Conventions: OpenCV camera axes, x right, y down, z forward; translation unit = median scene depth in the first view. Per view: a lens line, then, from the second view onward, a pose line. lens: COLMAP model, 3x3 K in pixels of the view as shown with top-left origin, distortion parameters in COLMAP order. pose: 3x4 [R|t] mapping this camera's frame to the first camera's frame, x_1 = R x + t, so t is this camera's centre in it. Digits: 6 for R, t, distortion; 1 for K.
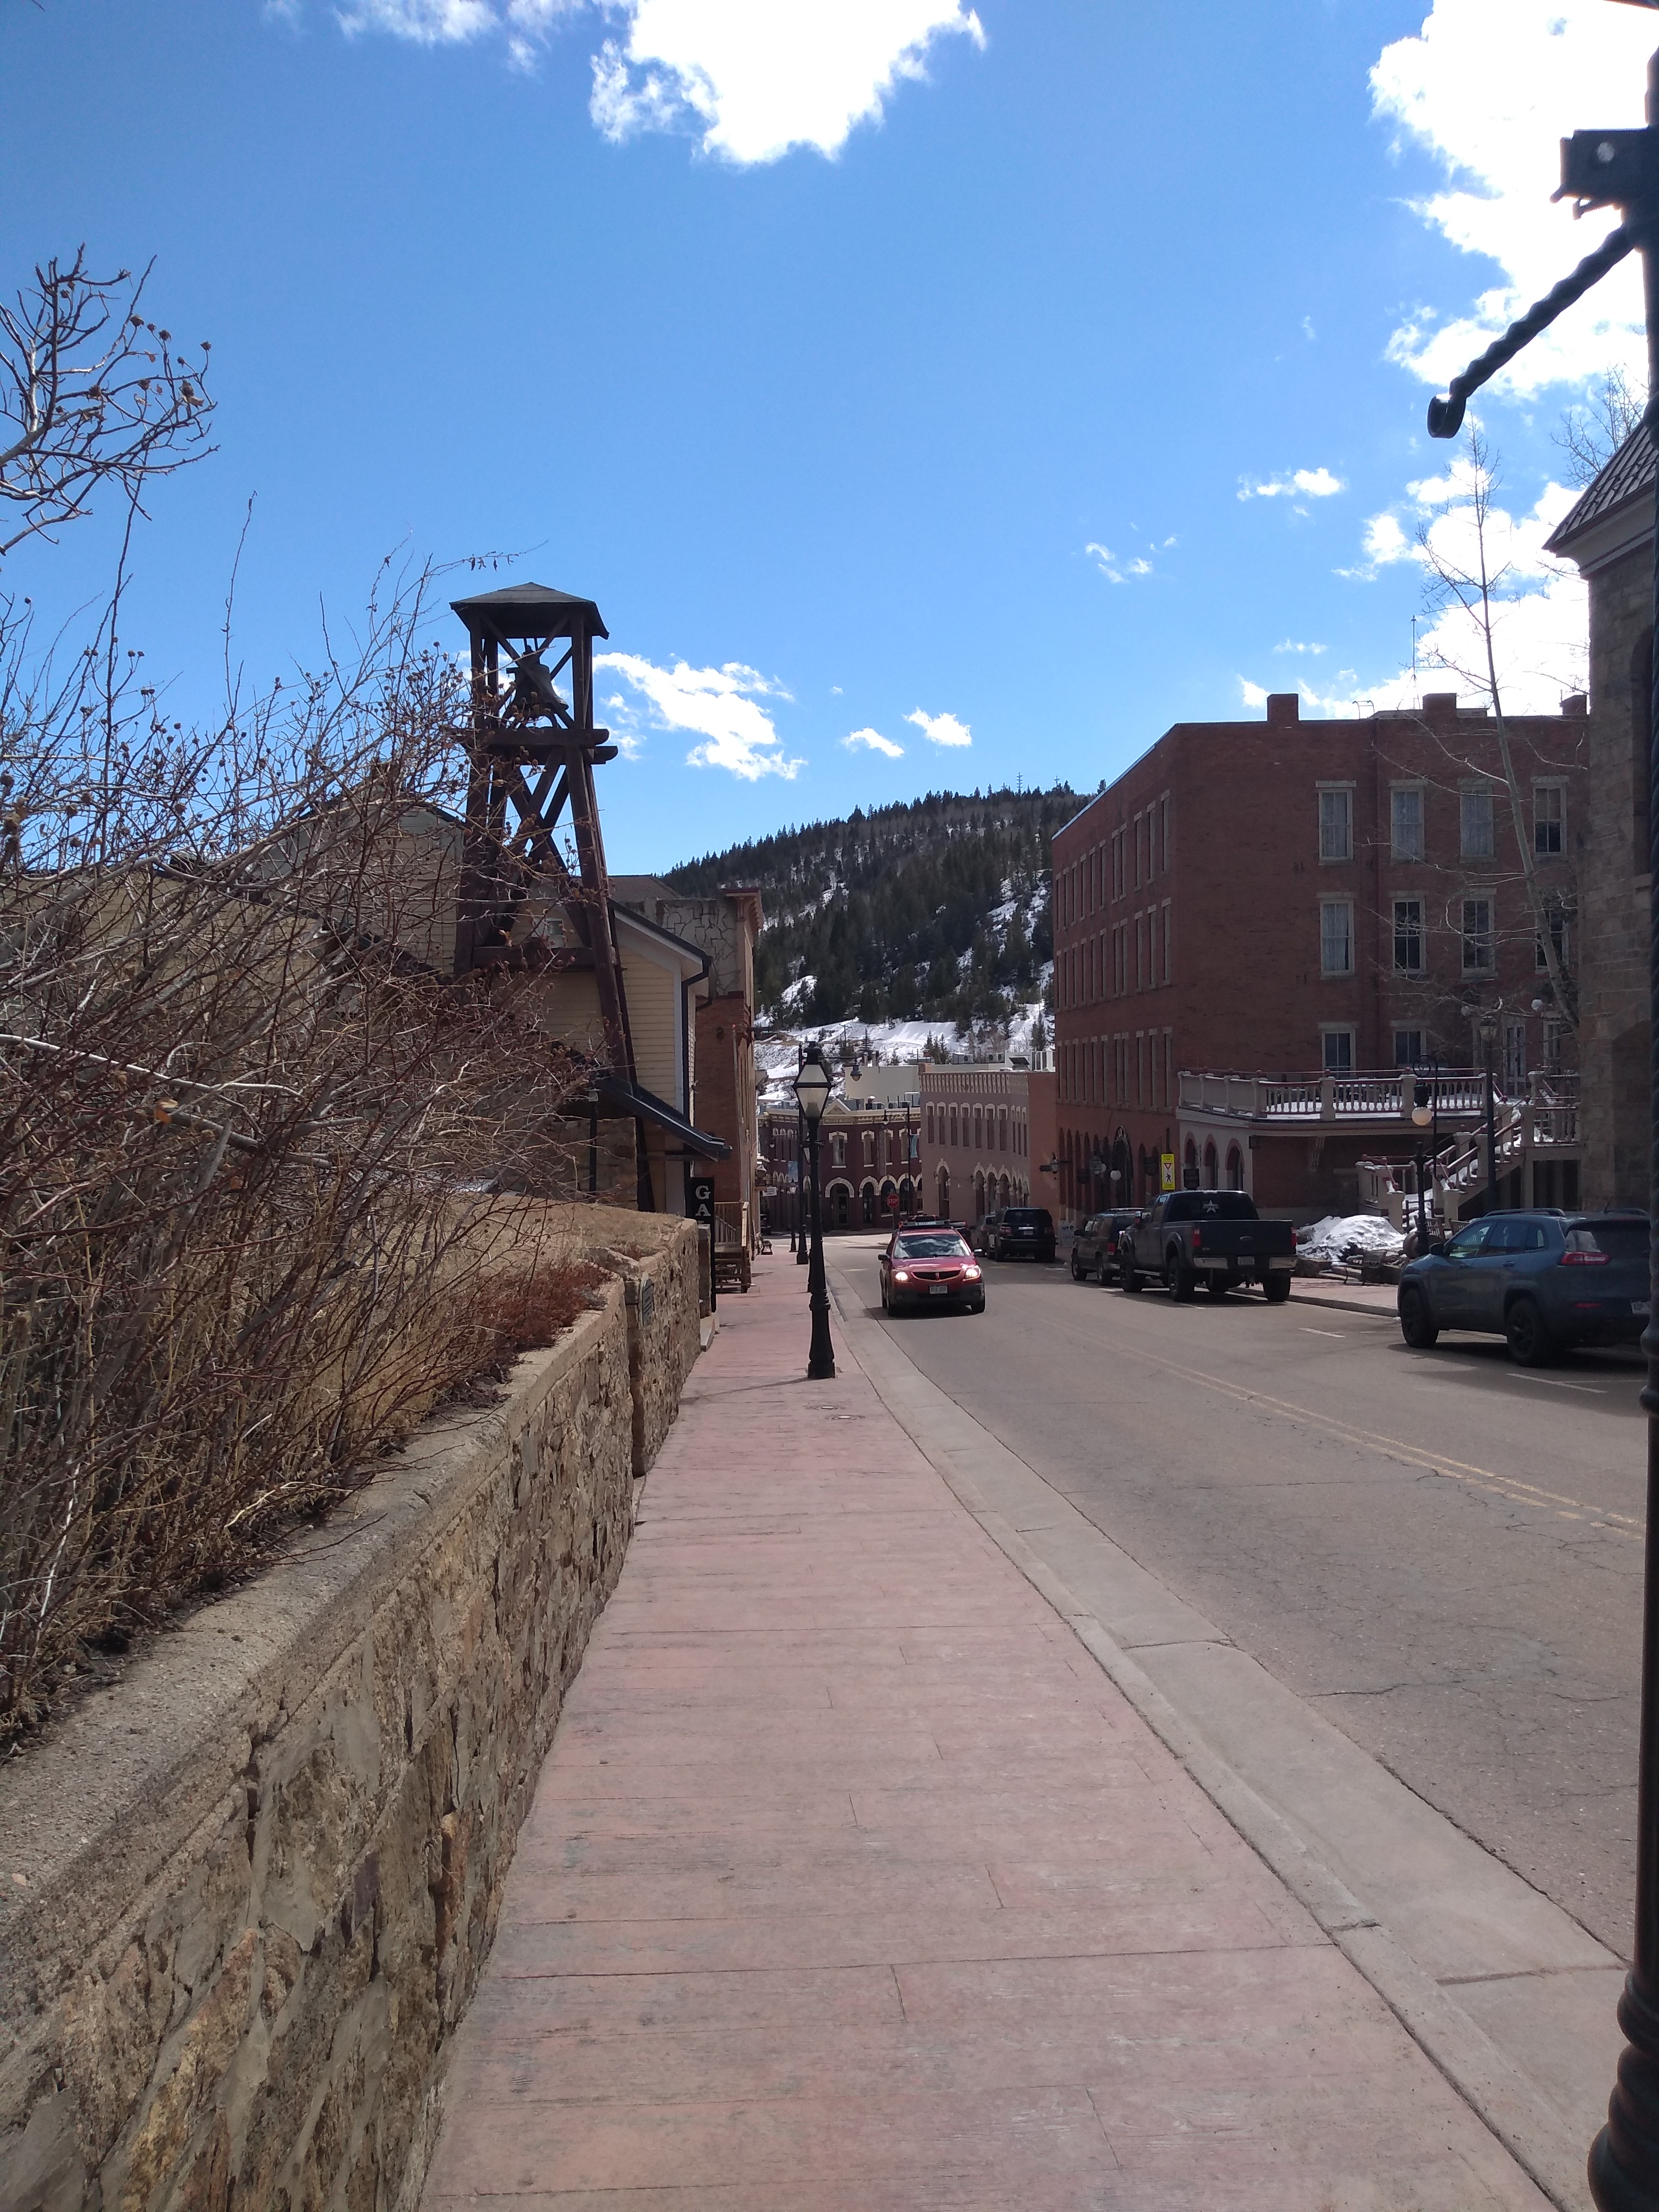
lens RADIAL K [[1740.5, 0, 829.1], [0, 1740.5, 1113.8], [0, 0, 1]] dist [0.079422, -0.155428]
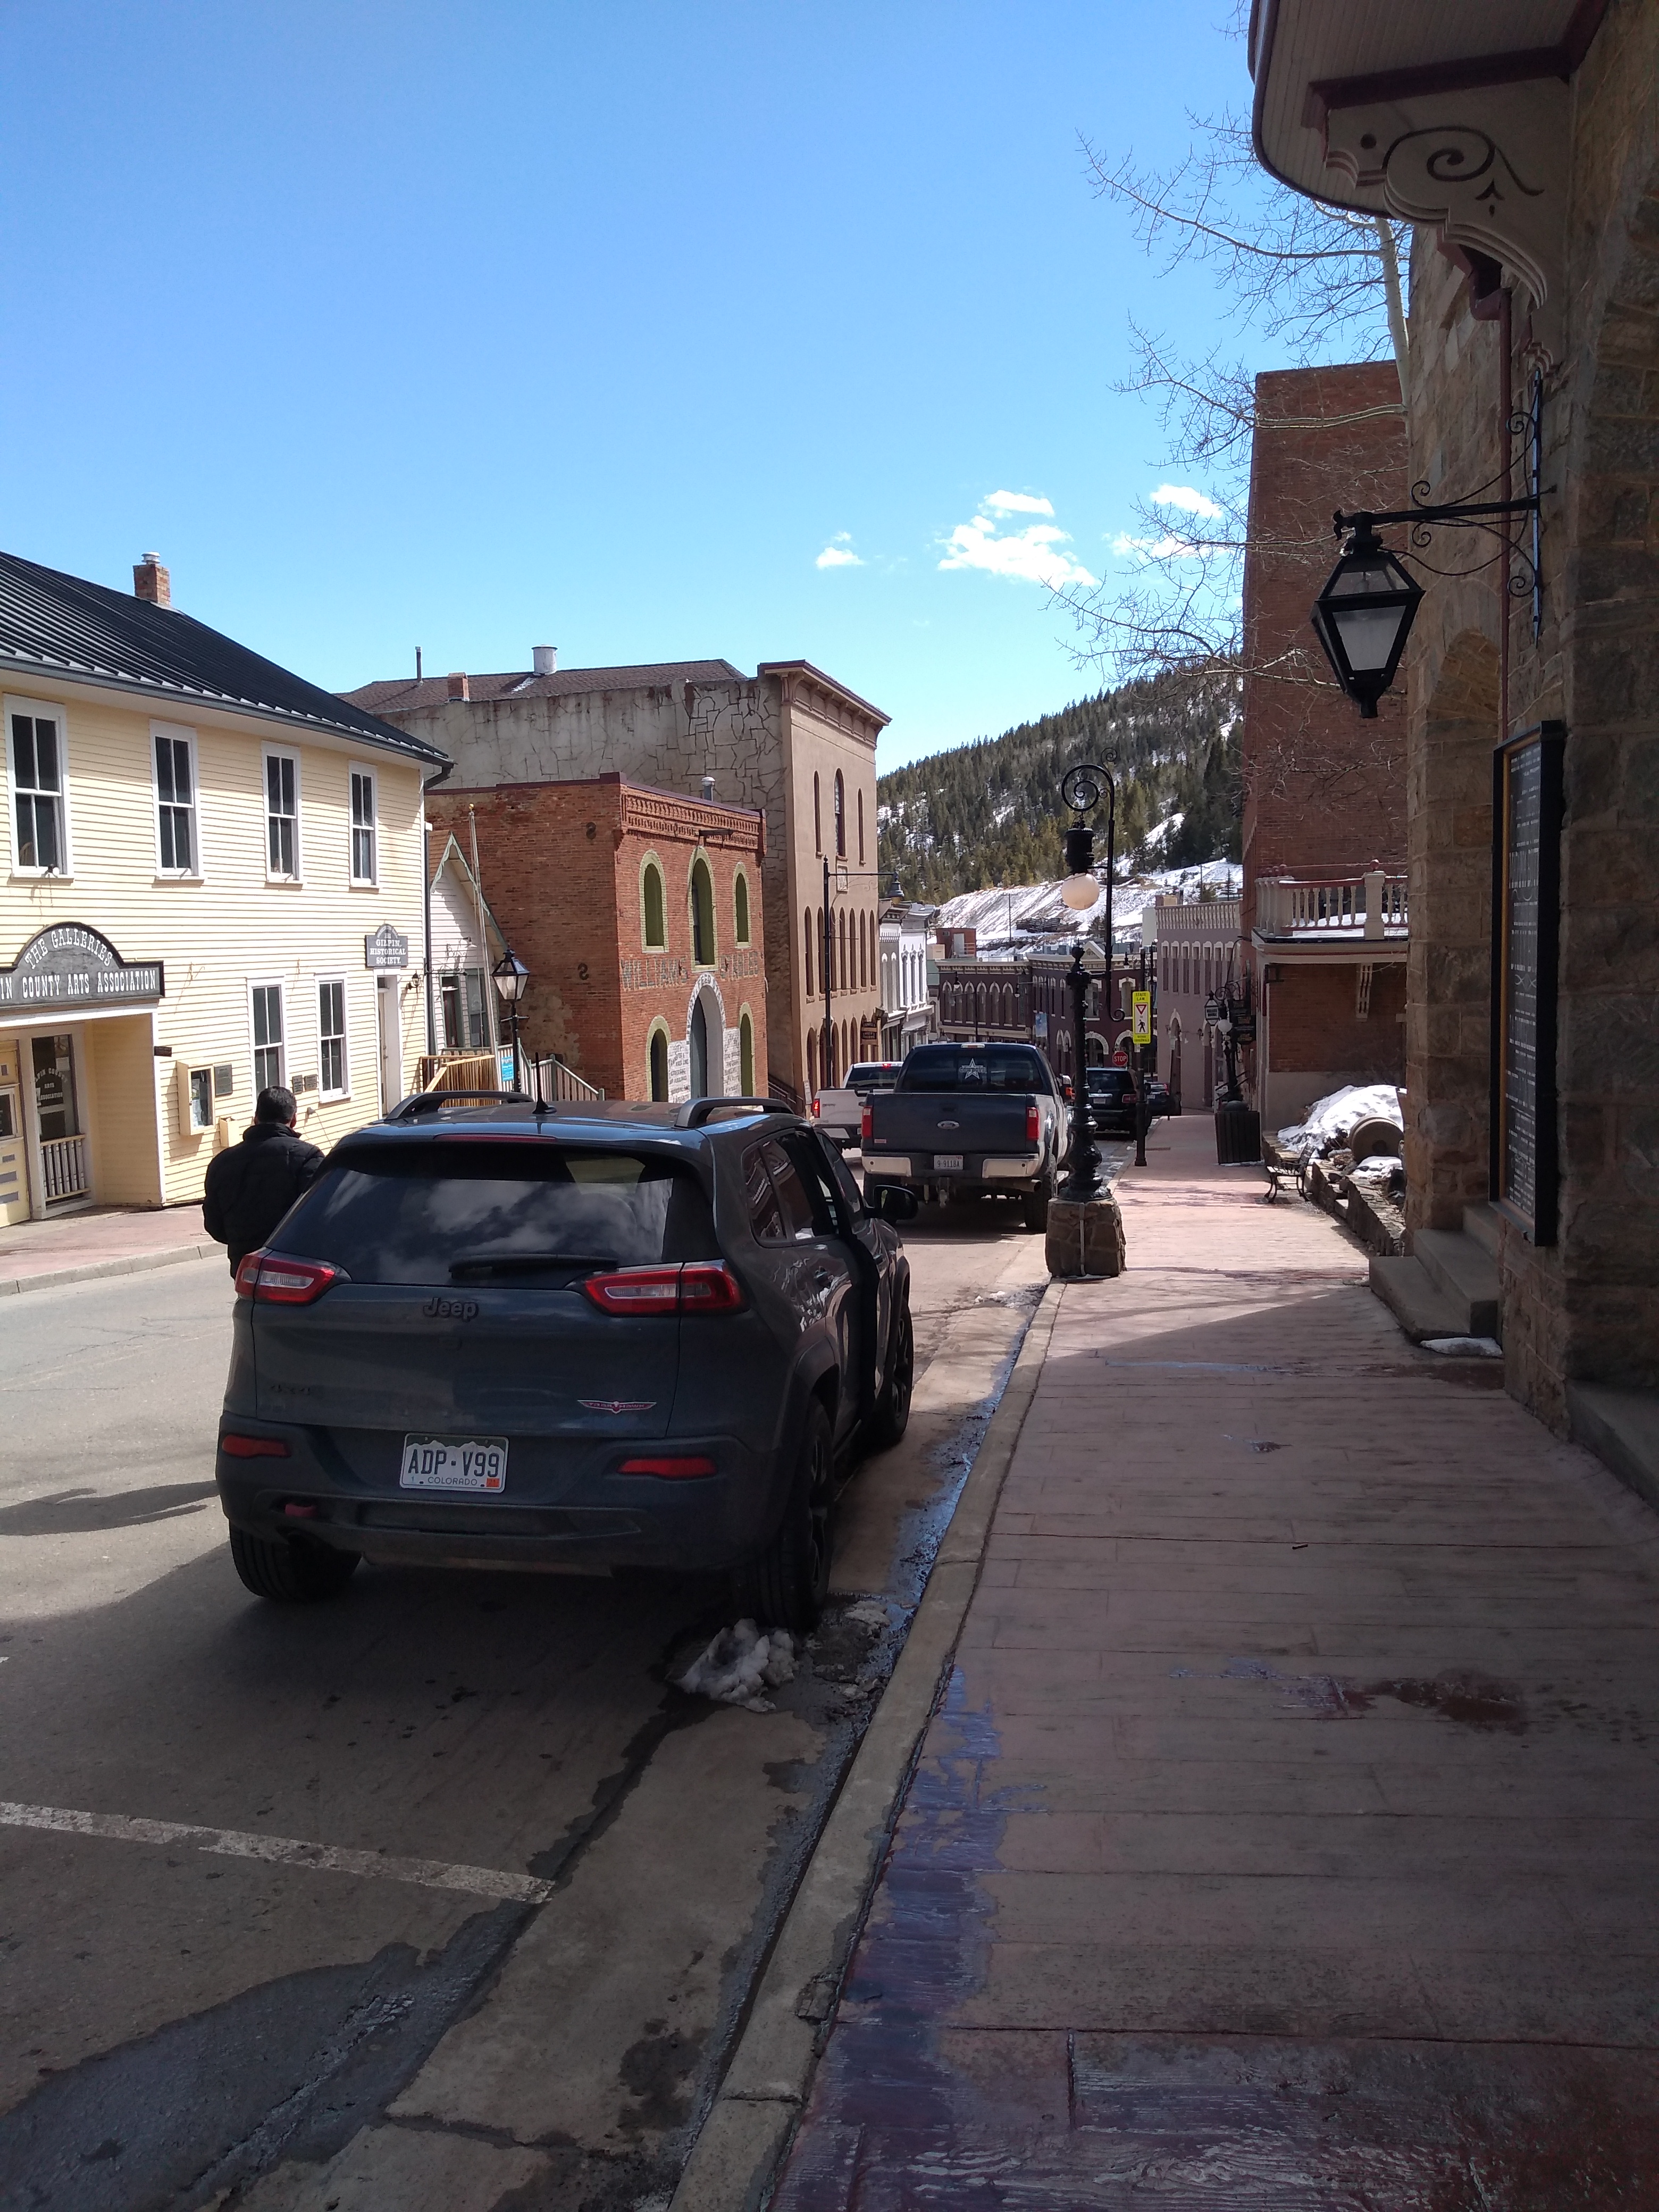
lens RADIAL K [[1740.5, 0, 829.1], [0, 1740.5, 1113.8], [0, 0, 1]] dist [0.079422, -0.155428]
pose [[0.969334, 0.020371, -0.244901, 0.251002], [-0.000105, 0.996592, 0.082484, 0.015121], [0.245747, -0.079929, 0.966033, 0.320694]]
